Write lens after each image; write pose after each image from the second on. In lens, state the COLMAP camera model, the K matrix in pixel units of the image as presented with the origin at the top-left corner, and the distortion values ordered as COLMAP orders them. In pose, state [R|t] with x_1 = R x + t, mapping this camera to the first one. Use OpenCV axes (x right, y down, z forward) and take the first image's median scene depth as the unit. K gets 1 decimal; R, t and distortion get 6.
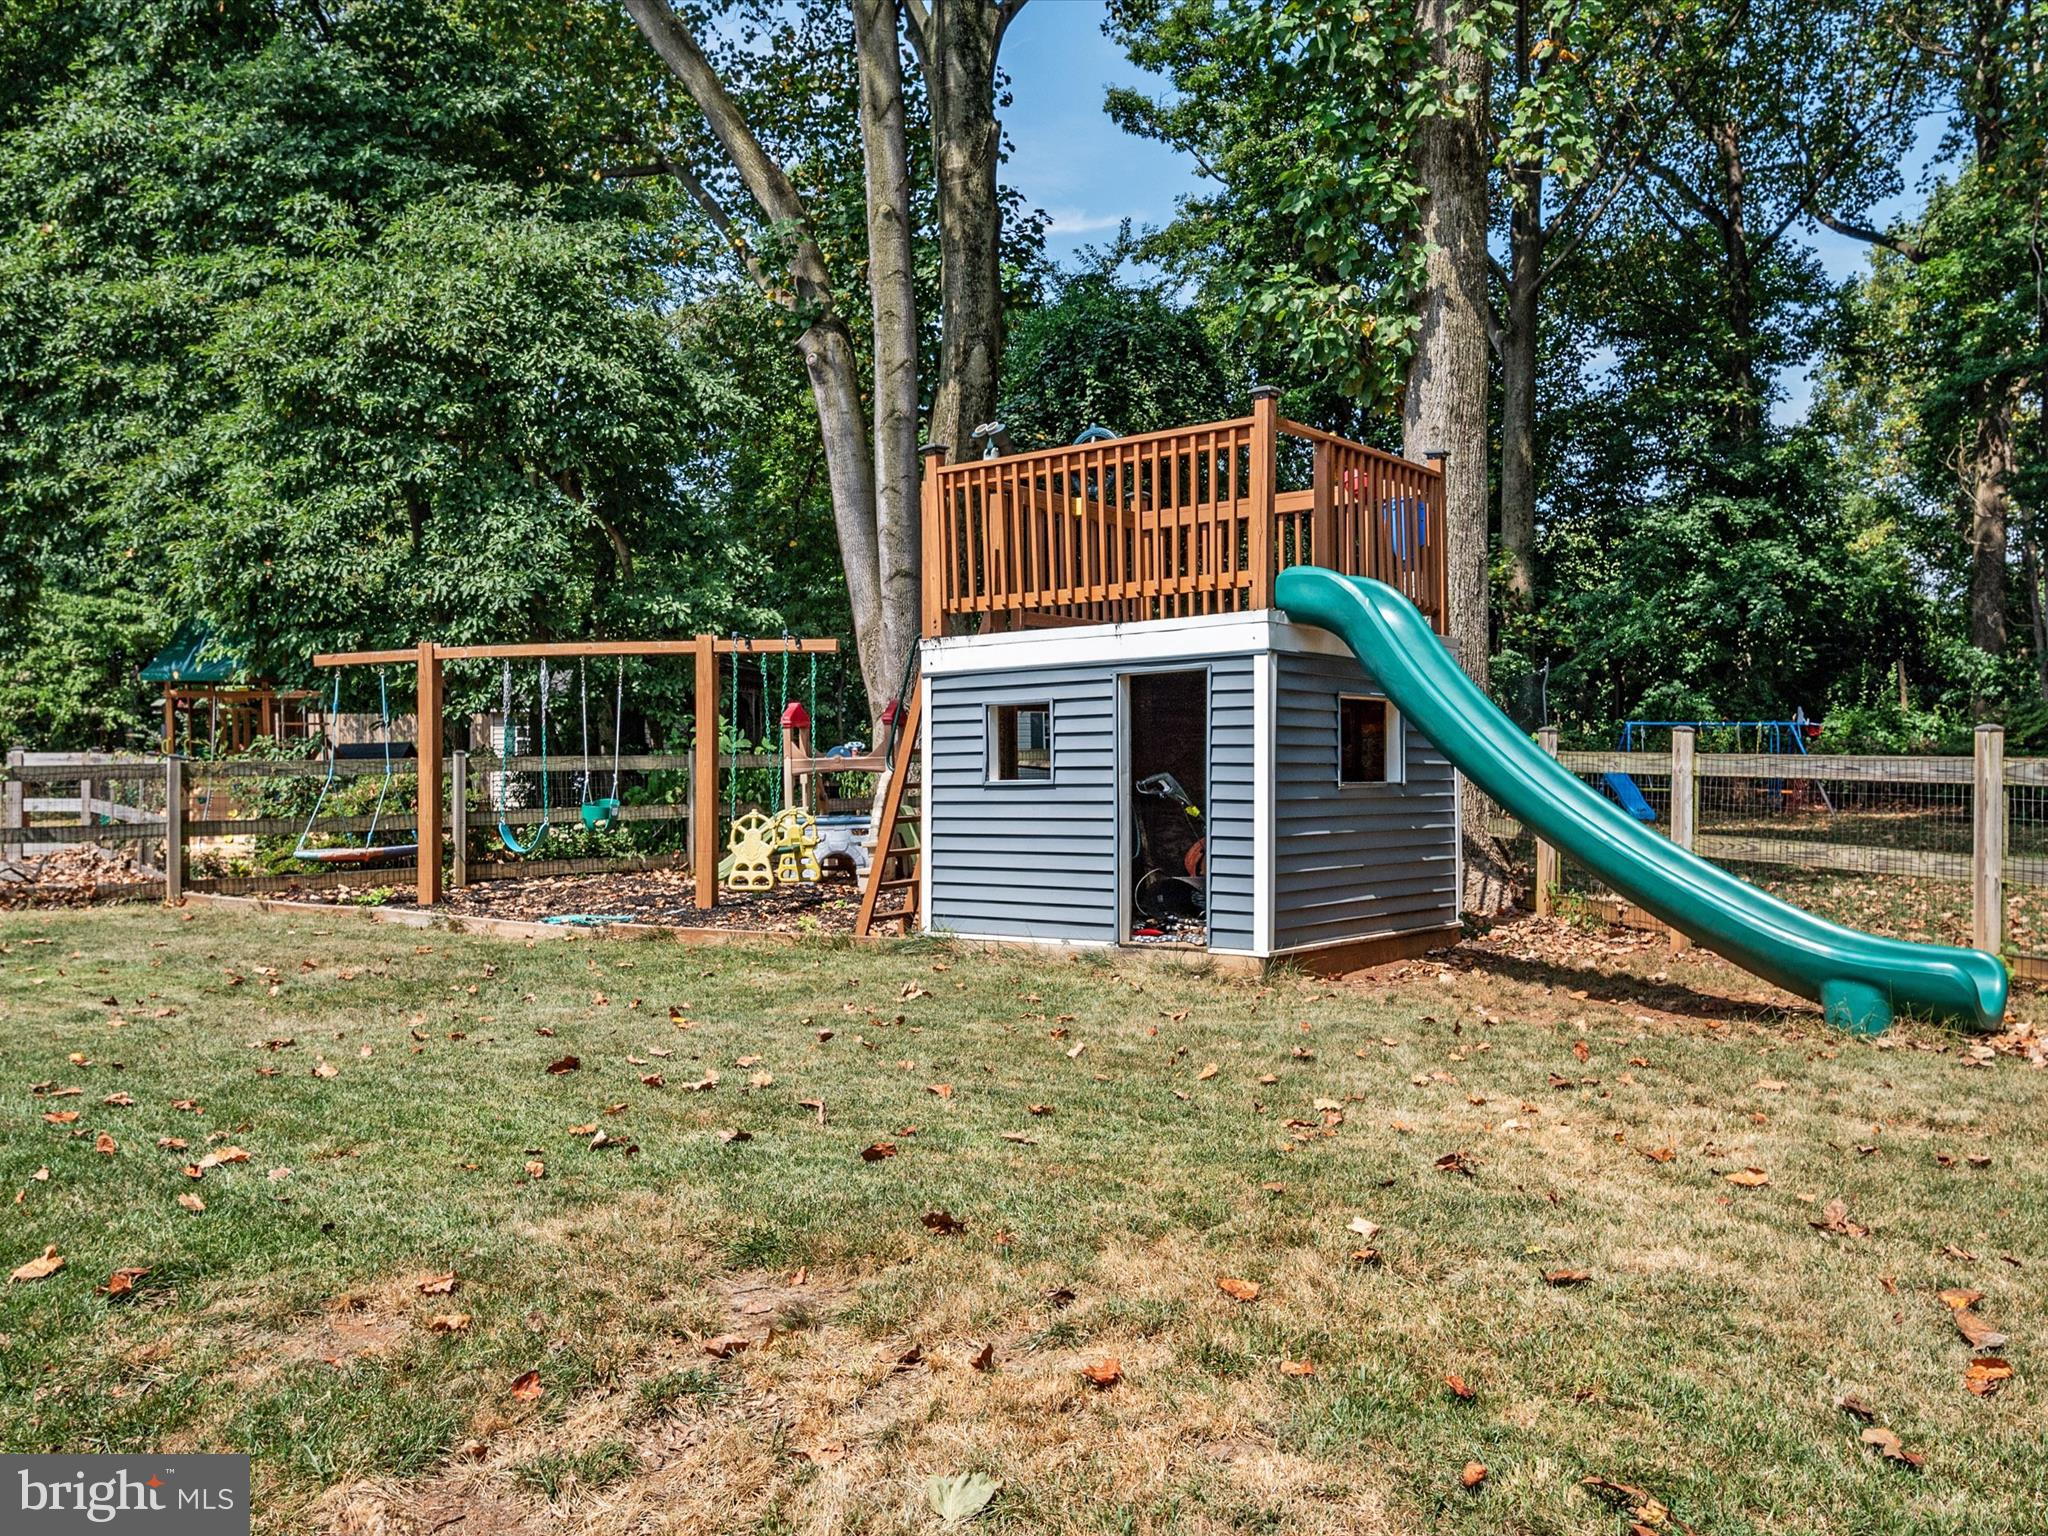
lens RADIAL K [[1721.6, 0, 1024.0], [0, 1721.6, 768.0], [0, 0, 1]] dist [0.023850, 0.000601]
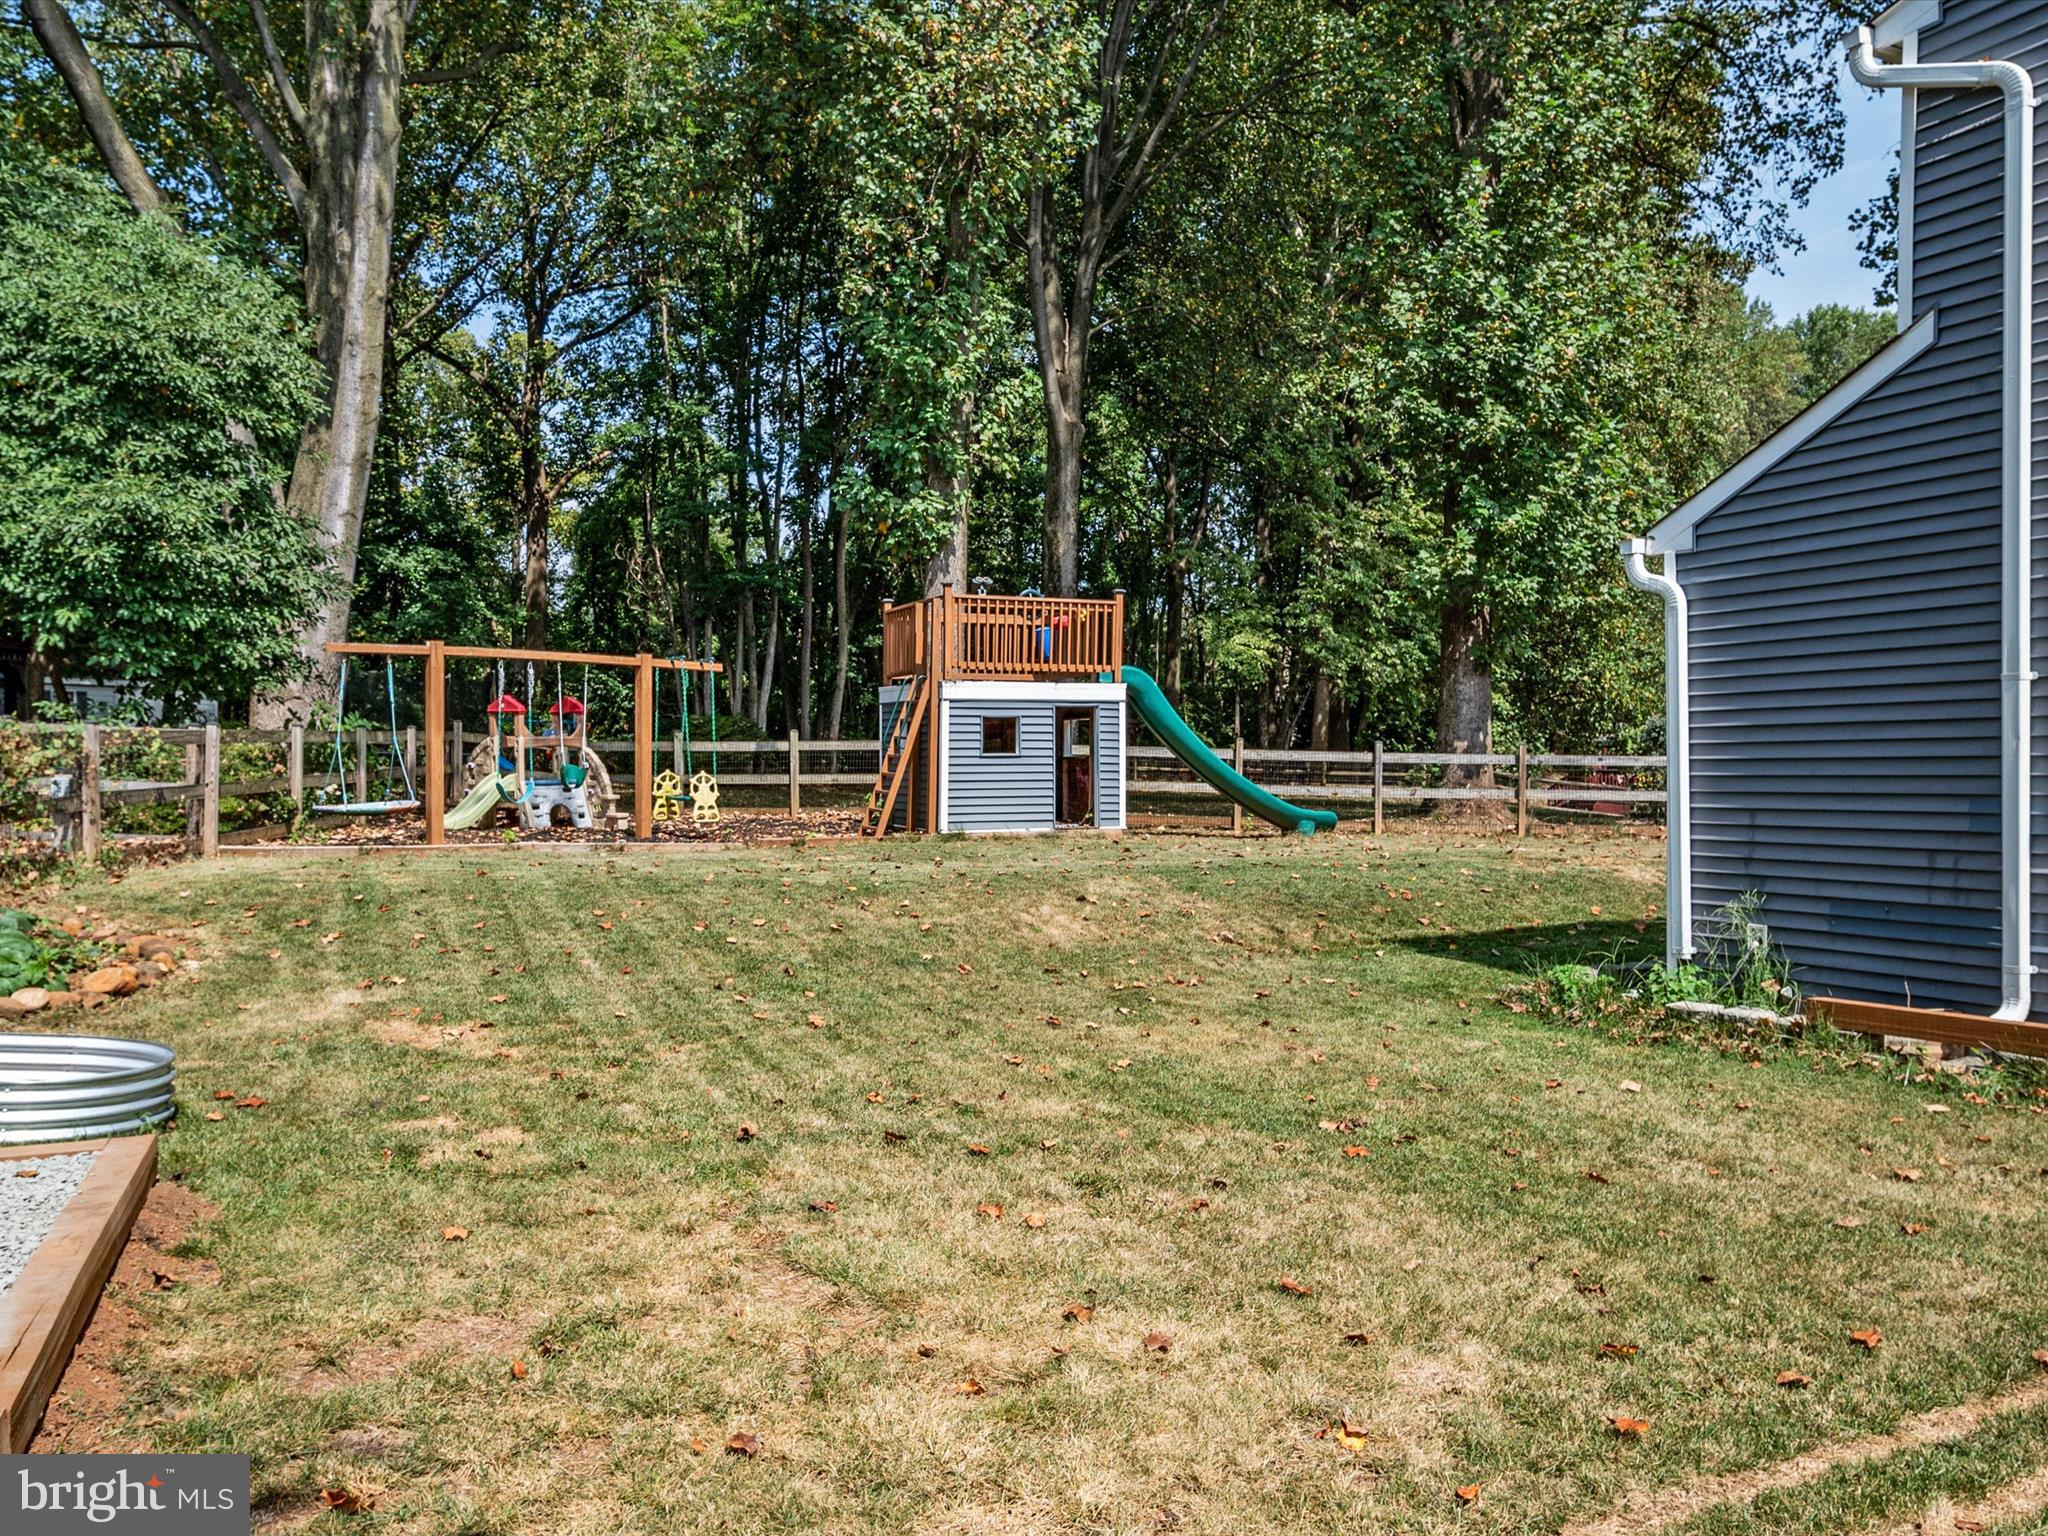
lens RADIAL K [[1721.6, 0, 1024.0], [0, 1721.6, 768.0], [0, 0, 1]] dist [0.023850, 0.000601]
pose [[0.447107, 0.007574, 0.894449, -1.853595], [-0.008480, 0.999955, -0.004228, 0.032986], [-0.894440, -0.005695, 0.447151, 0.050262]]
